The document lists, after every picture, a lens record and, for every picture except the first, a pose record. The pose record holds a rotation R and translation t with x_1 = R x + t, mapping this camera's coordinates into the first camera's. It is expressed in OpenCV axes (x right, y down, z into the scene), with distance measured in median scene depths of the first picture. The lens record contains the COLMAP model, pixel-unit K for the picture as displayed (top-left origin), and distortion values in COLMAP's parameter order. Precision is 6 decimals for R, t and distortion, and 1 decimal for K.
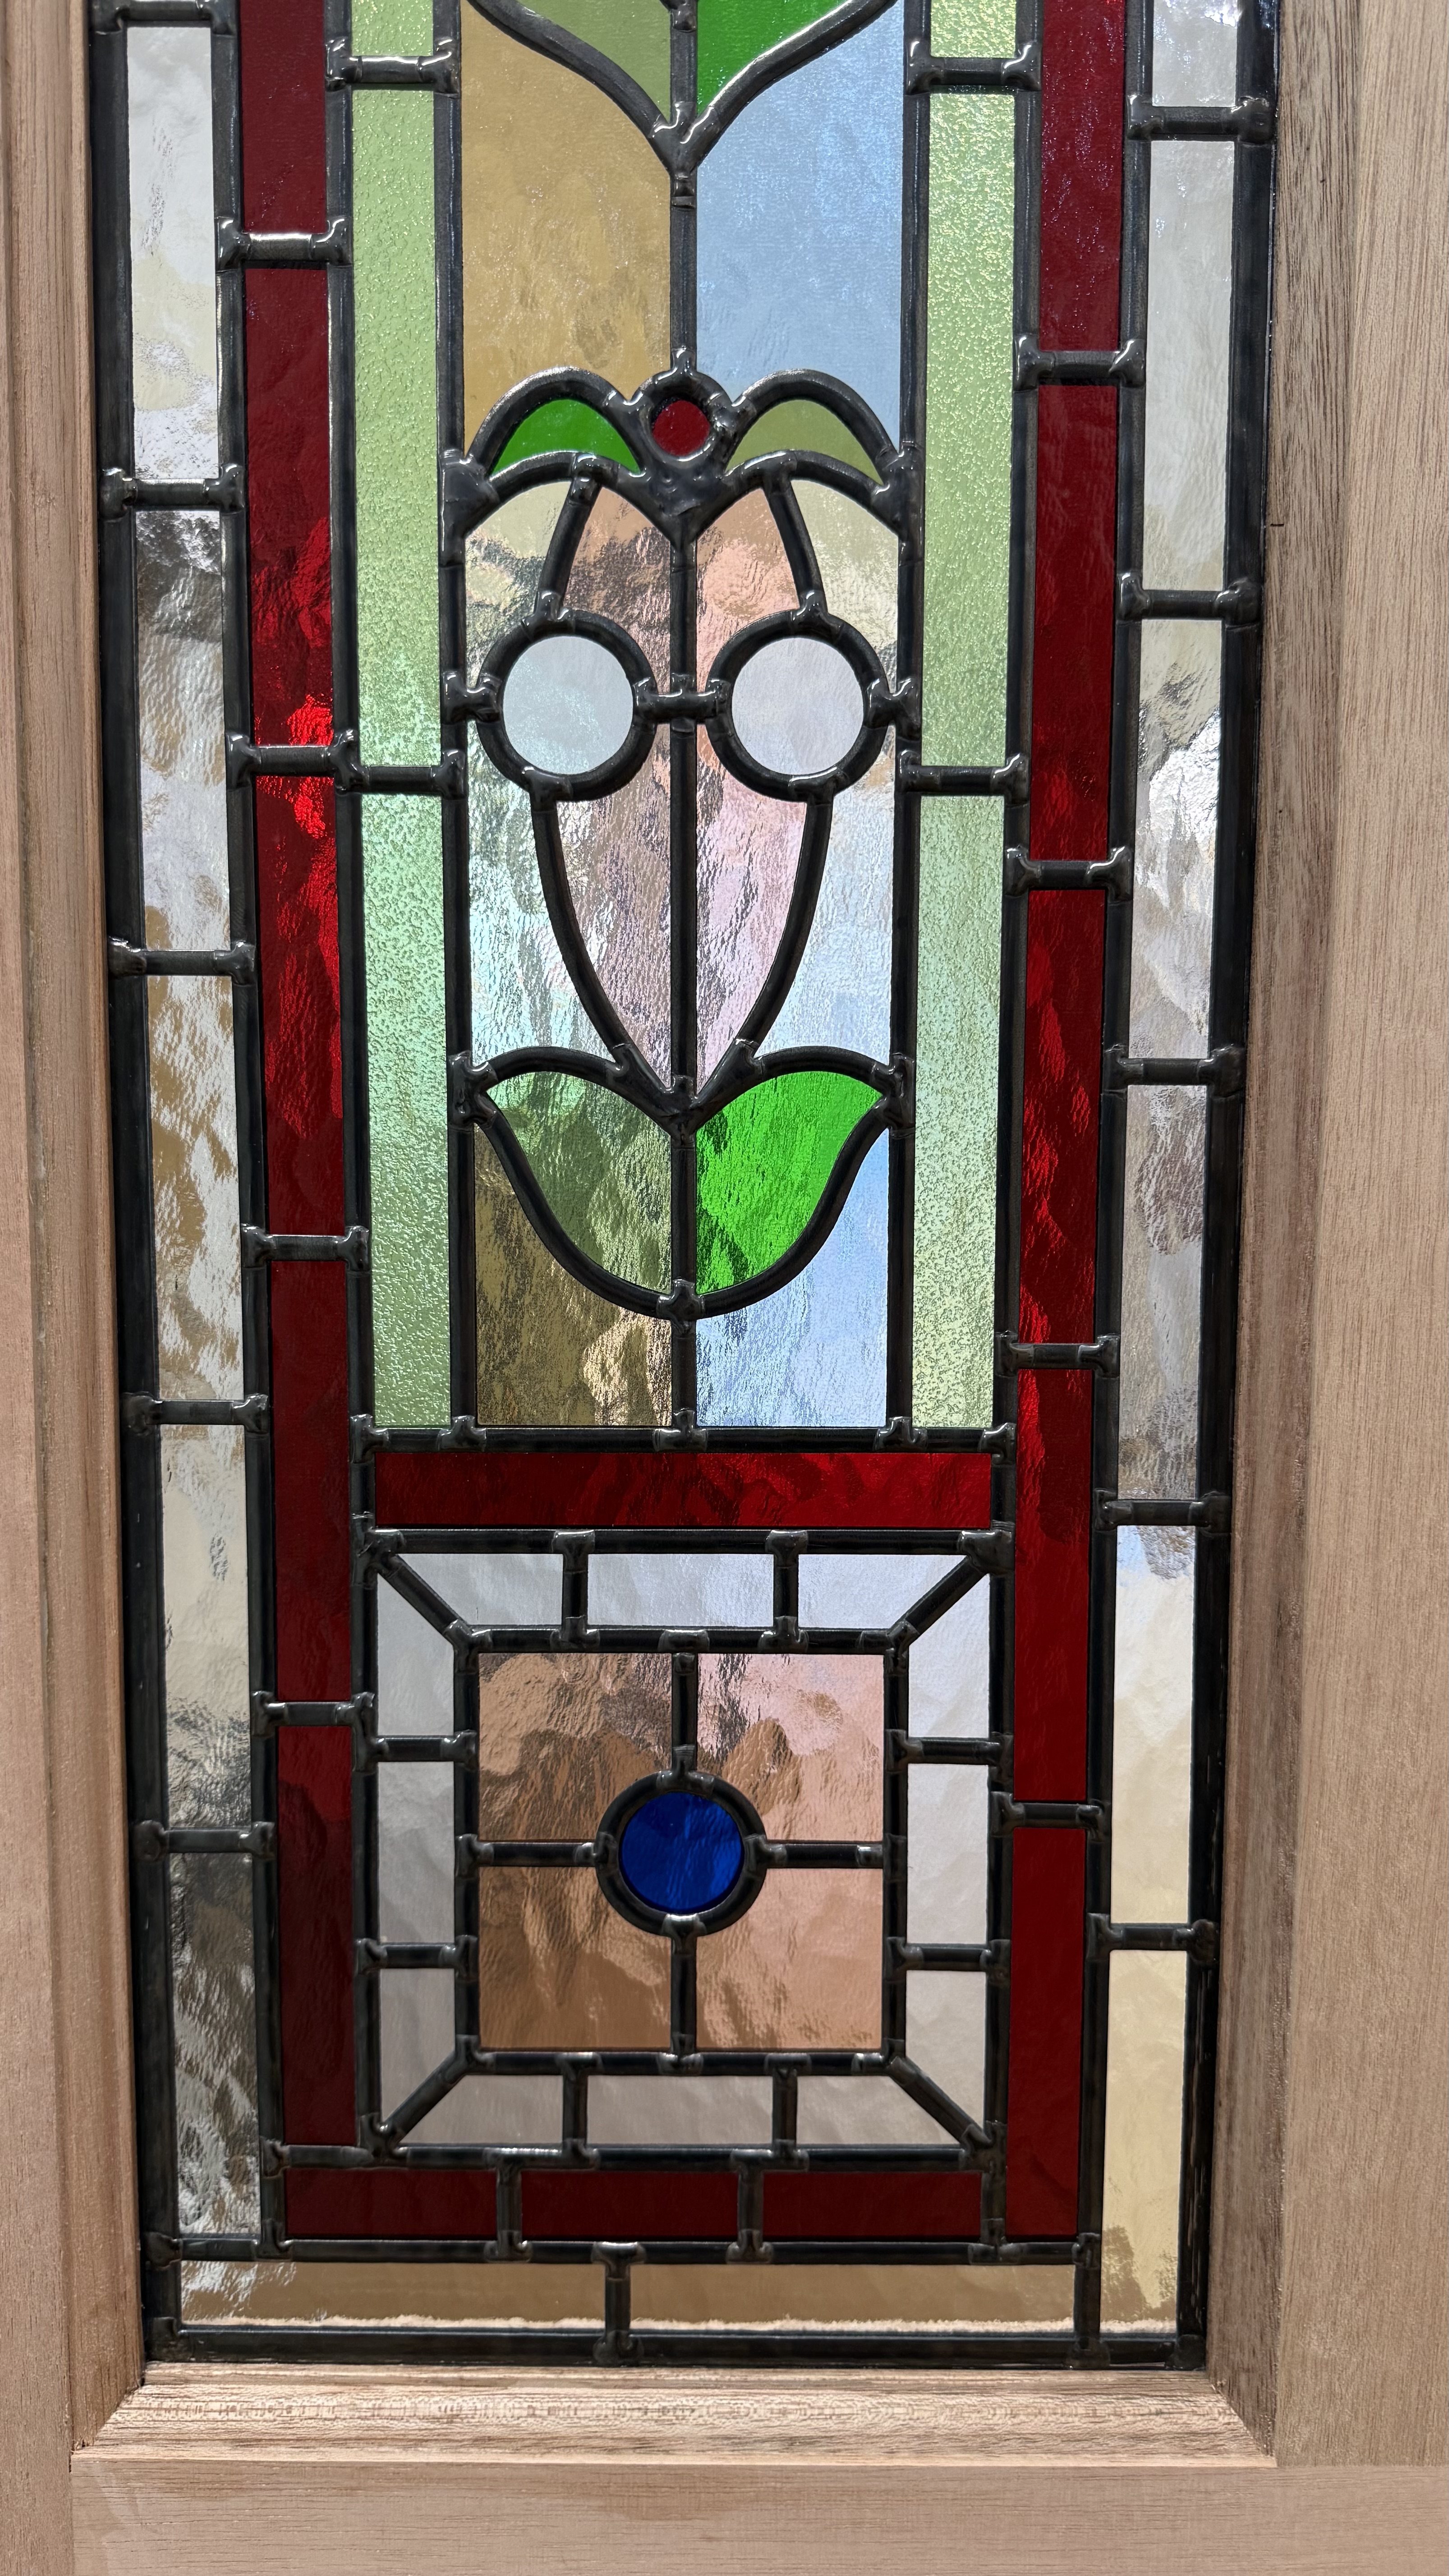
lens RADIAL K [[1819.9, 0, 697.1], [0, 1819.9, 1302.6], [0, 0, 1]] dist [0.041180, -0.059639]
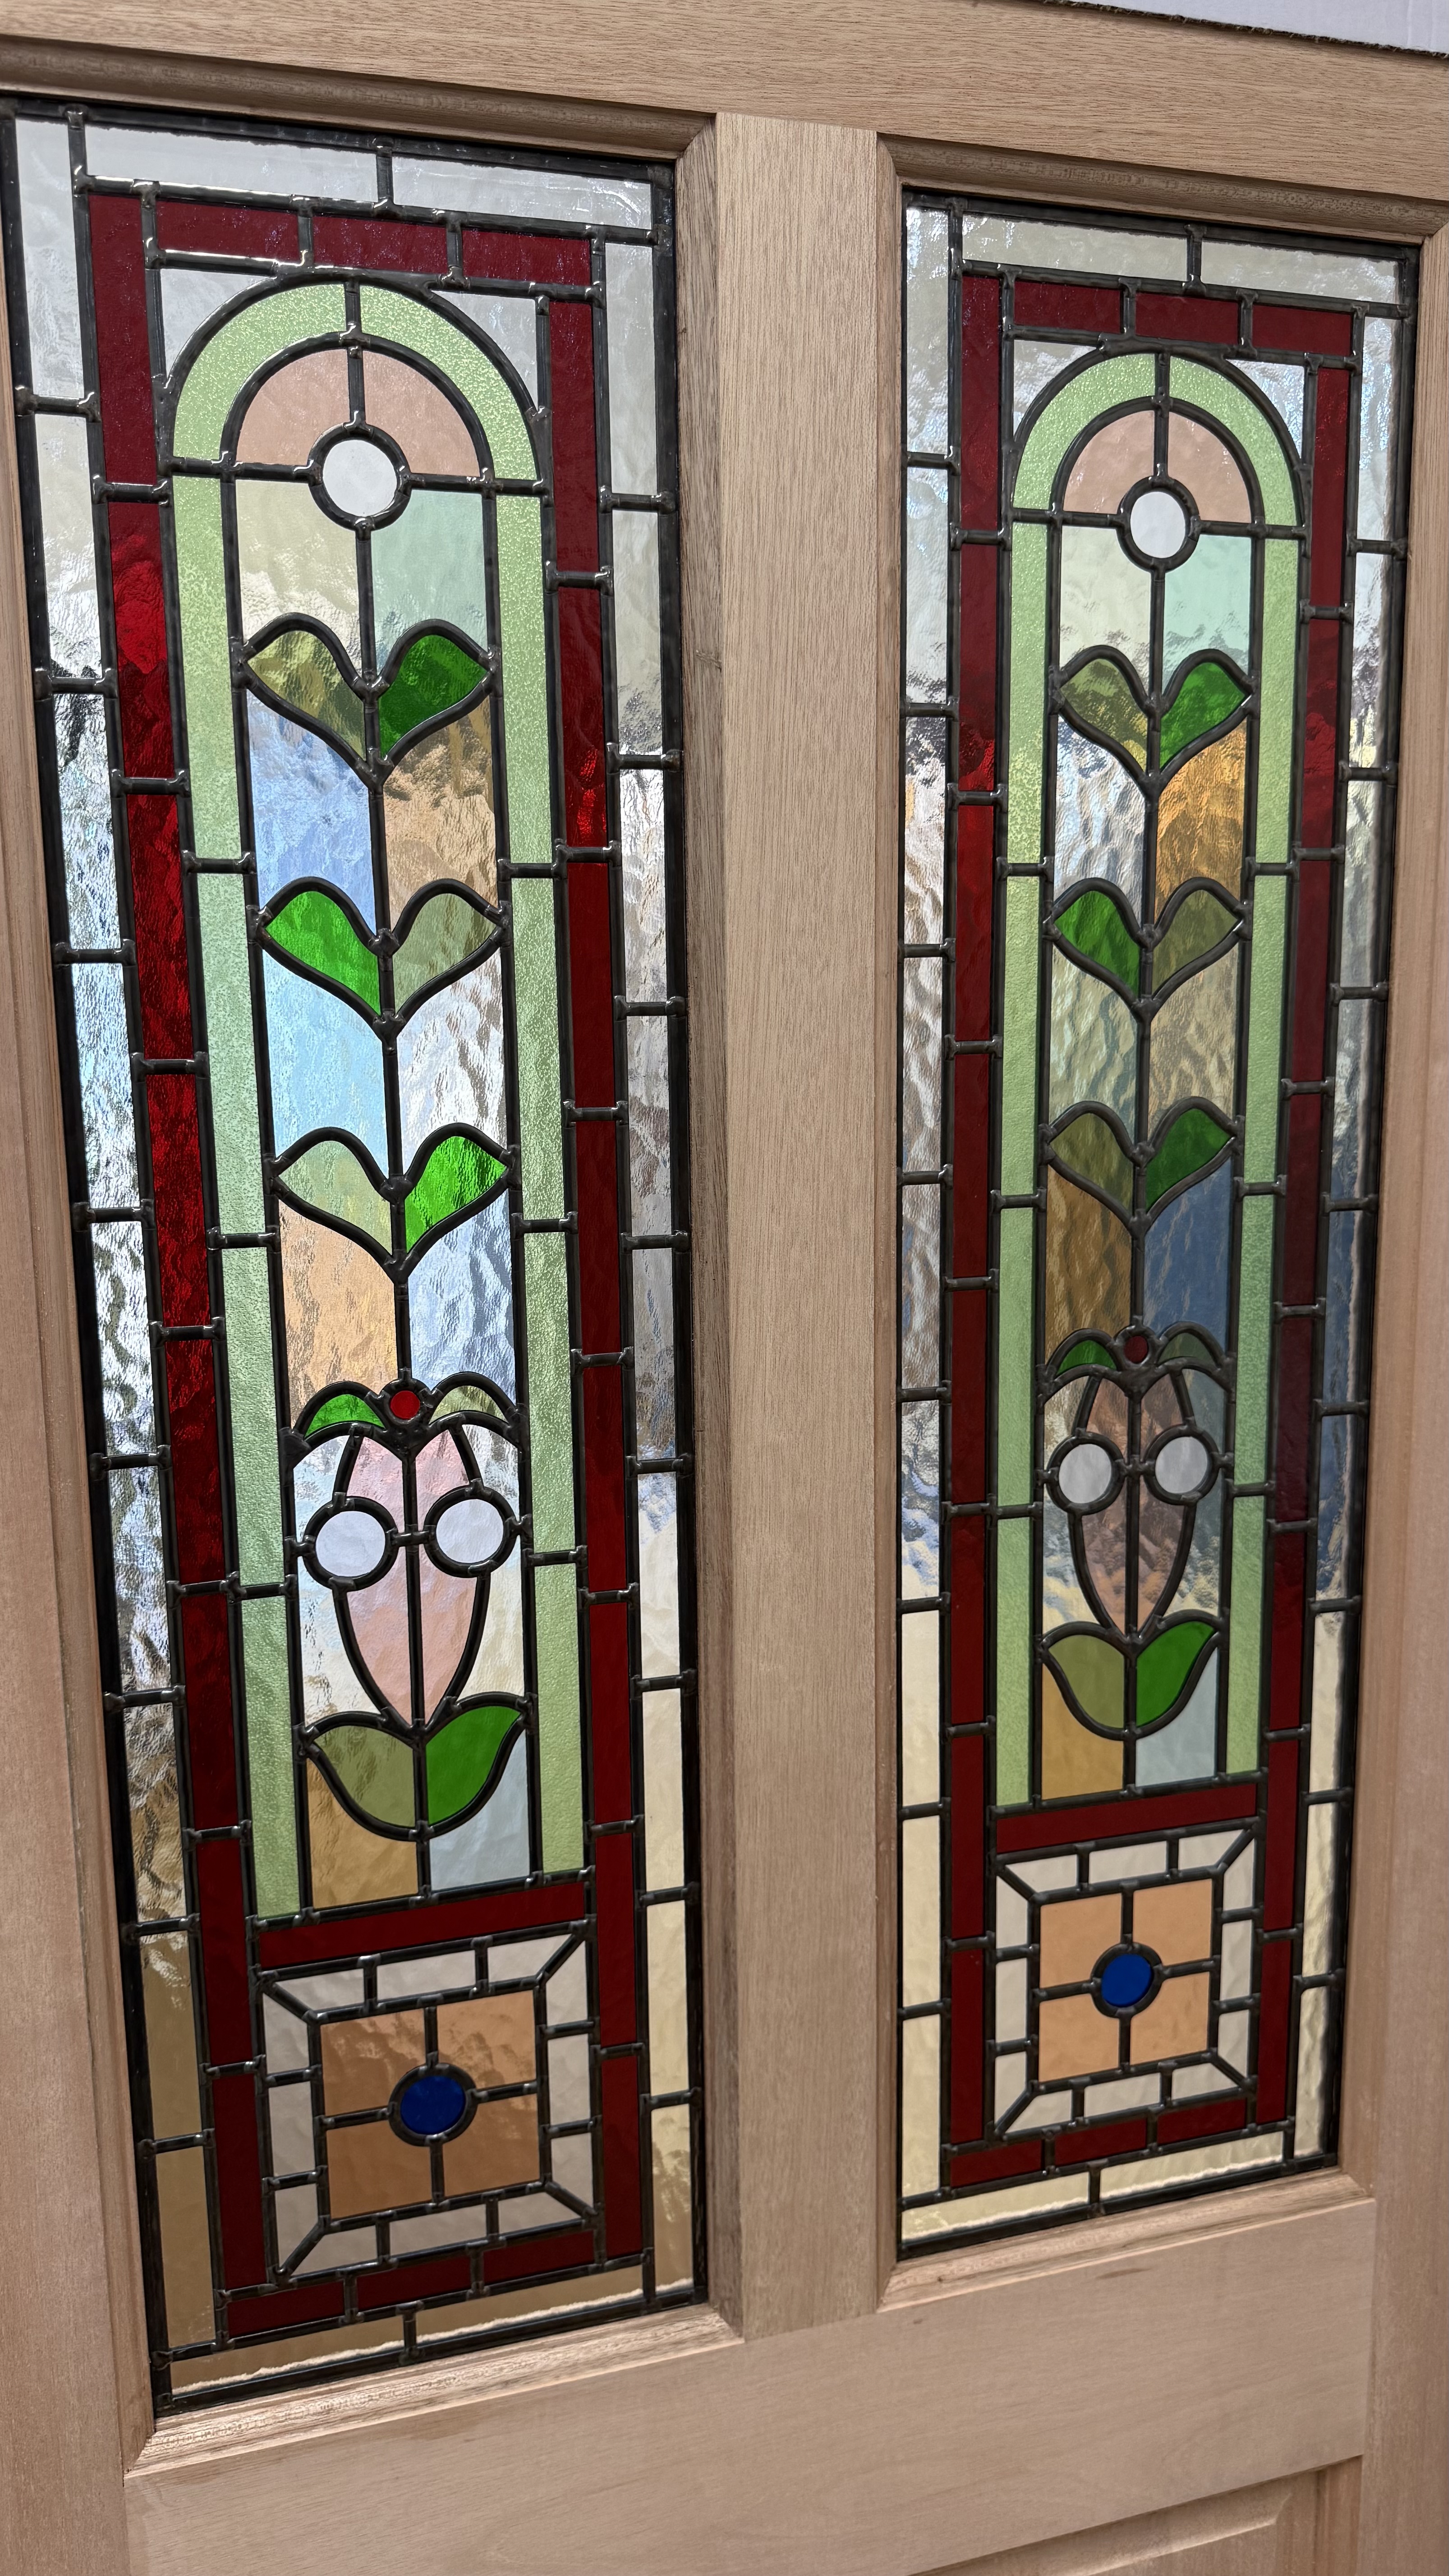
lens RADIAL K [[1819.9, 0, 707.9], [0, 1819.9, 1298.2], [0, 0, 1]] dist [0.041180, -0.059639]
pose [[0.960301, -0.062310, 0.271917, -0.208911], [0.045889, 0.996741, 0.066342, -0.676853], [-0.275165, -0.051230, 0.960031, -0.909949]]
